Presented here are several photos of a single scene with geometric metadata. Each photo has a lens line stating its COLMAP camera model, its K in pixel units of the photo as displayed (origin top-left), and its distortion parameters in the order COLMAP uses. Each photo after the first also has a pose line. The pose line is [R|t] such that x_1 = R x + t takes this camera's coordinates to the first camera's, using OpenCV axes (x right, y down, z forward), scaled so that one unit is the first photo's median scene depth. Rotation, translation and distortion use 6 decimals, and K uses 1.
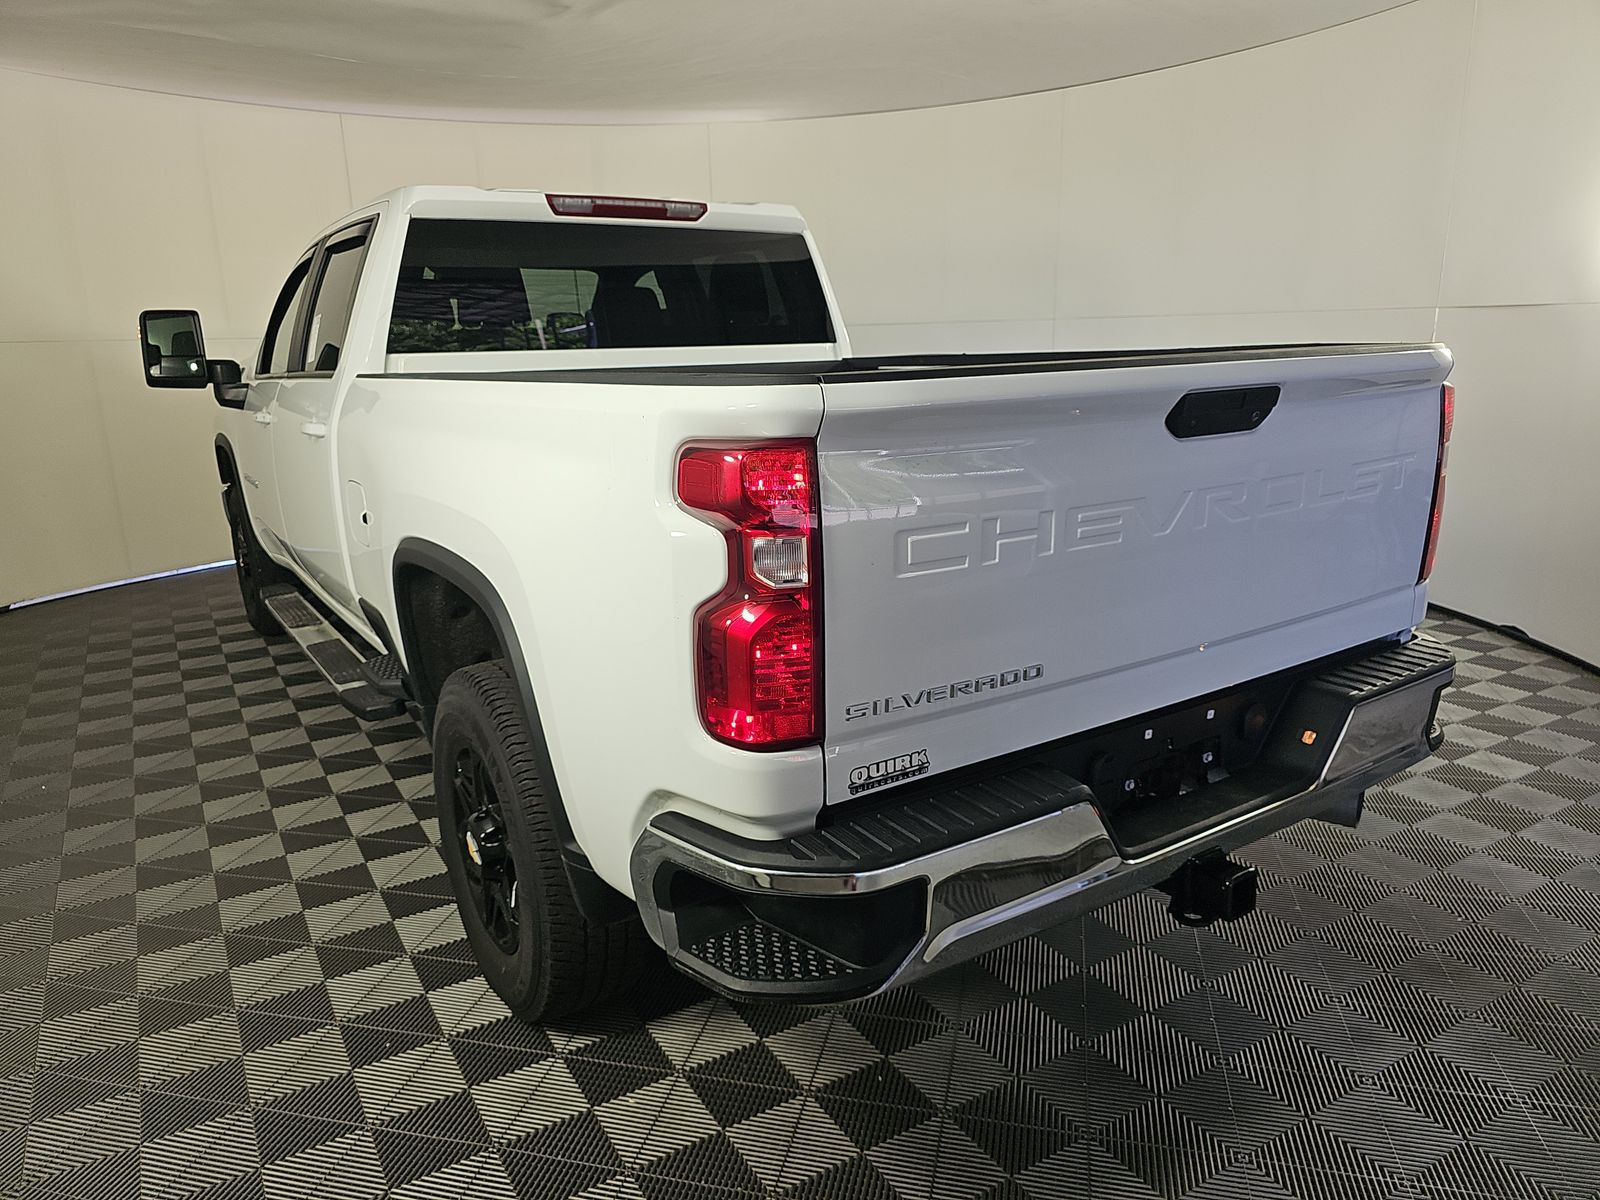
lens RADIAL K [[1045.2, 0, 791.4], [0, 1045.2, 599.9], [0, 0, 1]] dist [0.044528, -0.000102]
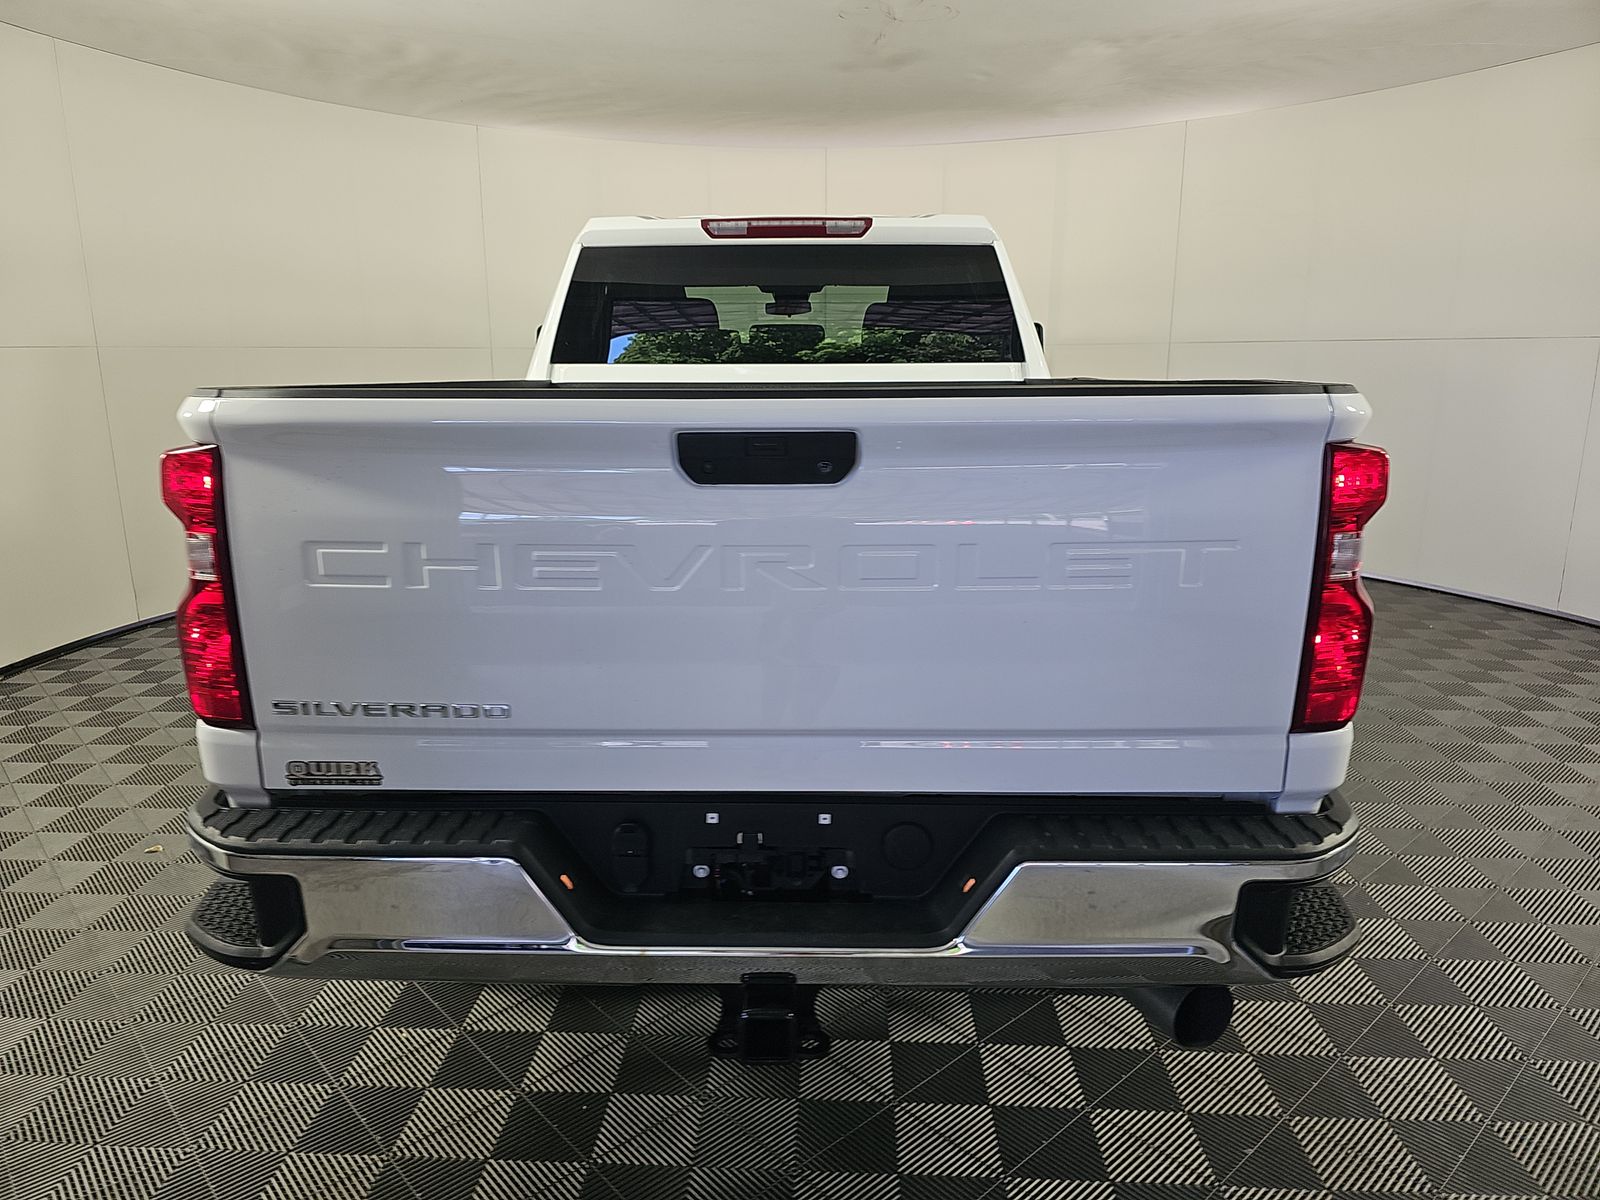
lens RADIAL K [[1045.2, 0, 791.4], [0, 1045.2, 599.9], [0, 0, 1]] dist [0.044528, -0.000102]
pose [[0.832432, 0.146215, -0.534489, 0.466636], [-0.152357, 0.987777, 0.032930, -0.050631], [0.532771, 0.054022, 0.844533, 0.163666]]
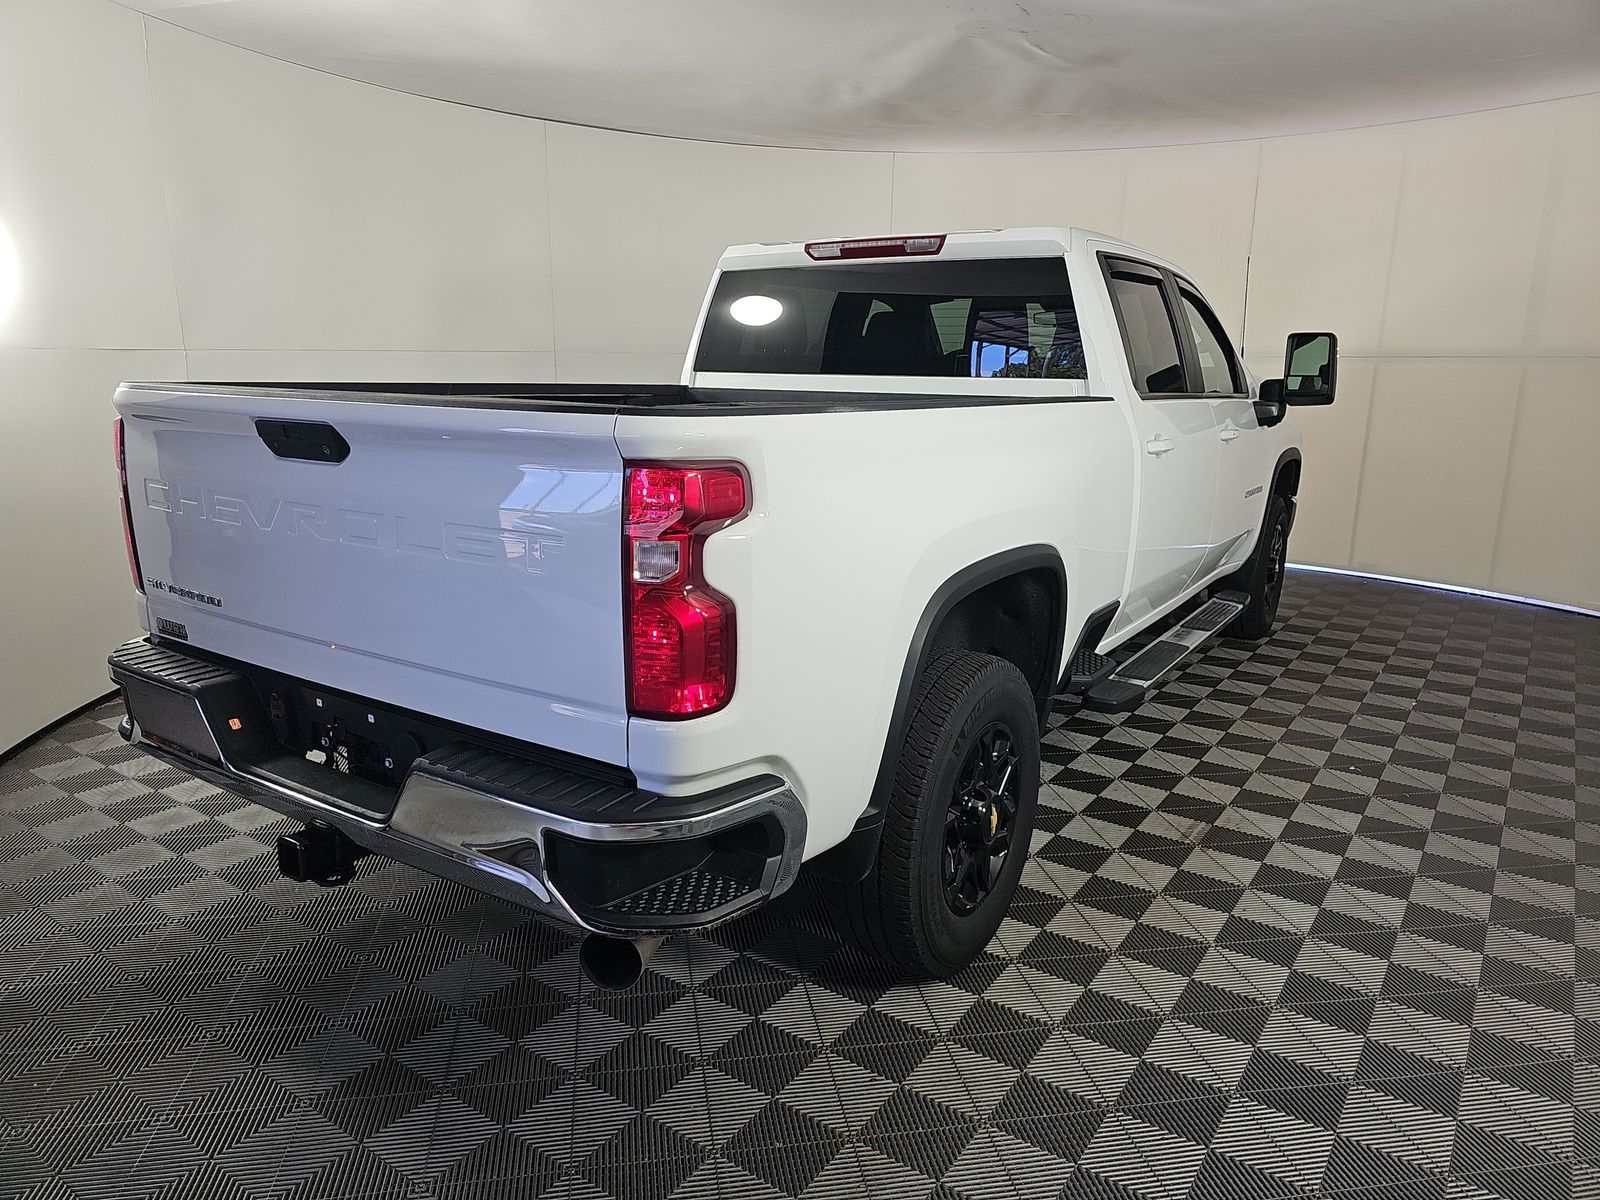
lens RADIAL K [[1045.2, 0, 791.4], [0, 1045.2, 599.9], [0, 0, 1]] dist [0.044528, -0.000102]
pose [[0.406954, 0.233412, -0.883124, 0.892339], [-0.245757, 0.959131, 0.140254, -0.159777], [0.879768, 0.159958, 0.447685, 0.513891]]
